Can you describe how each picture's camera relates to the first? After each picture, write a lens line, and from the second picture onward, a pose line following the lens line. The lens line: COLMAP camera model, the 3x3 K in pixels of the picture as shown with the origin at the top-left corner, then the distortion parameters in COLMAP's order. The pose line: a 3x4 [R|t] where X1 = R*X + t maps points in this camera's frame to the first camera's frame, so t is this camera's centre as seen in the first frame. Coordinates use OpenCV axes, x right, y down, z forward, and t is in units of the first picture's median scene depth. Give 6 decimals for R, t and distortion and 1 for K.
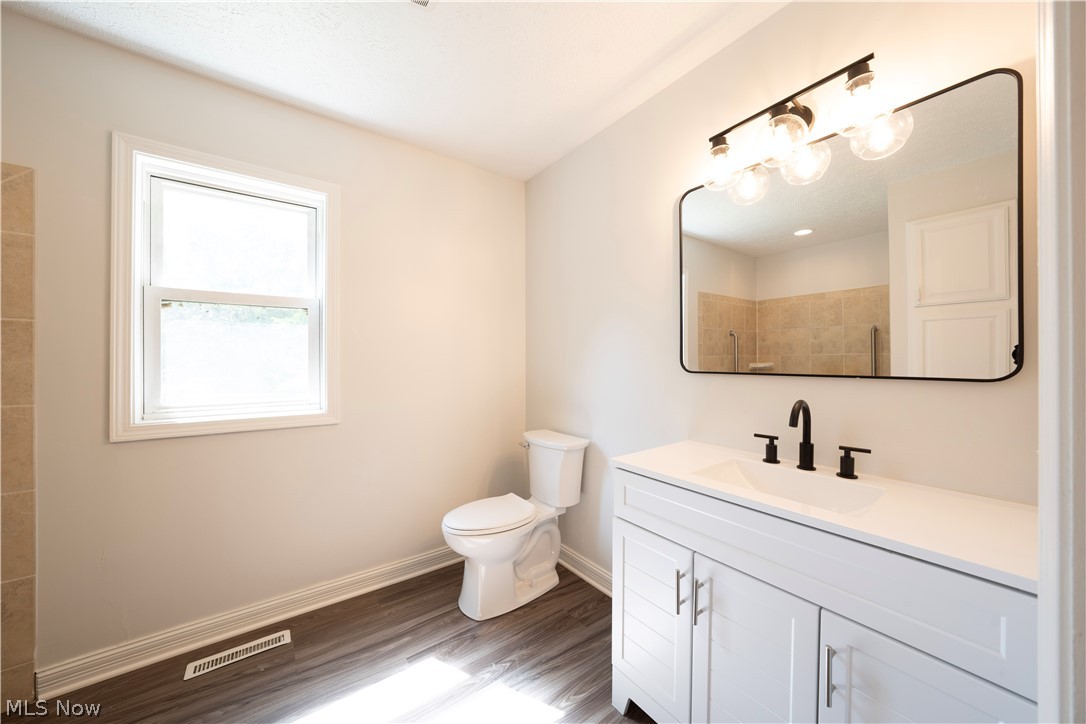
lens RADIAL K [[374.0, 0, 541.0], [0, 374.0, 362.2], [0, 0, 1]] dist [0.000033, 0.000003]
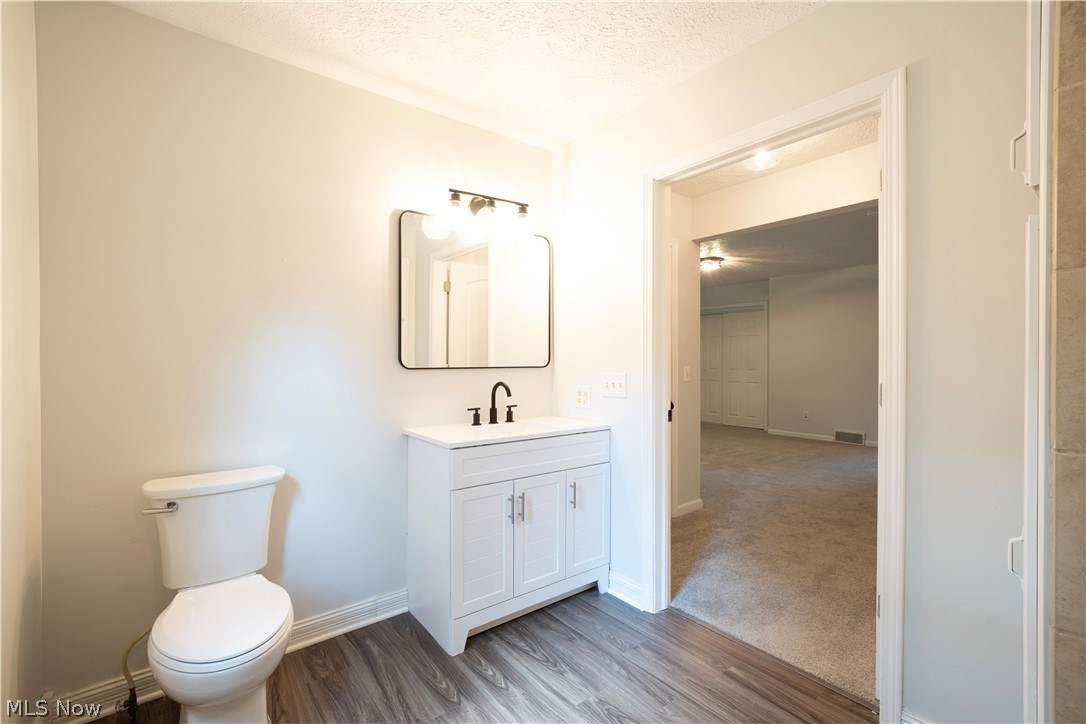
lens RADIAL K [[478.3, 0, 549.8], [0, 478.3, 360.6], [0, 0, 1]] dist [-0.000774, -0.000140]
pose [[-0.038513, -0.003259, 0.999253, -1.422218], [0.000596, 0.999994, 0.003284, -0.001159], [-0.999258, 0.000722, -0.038511, 0.829713]]
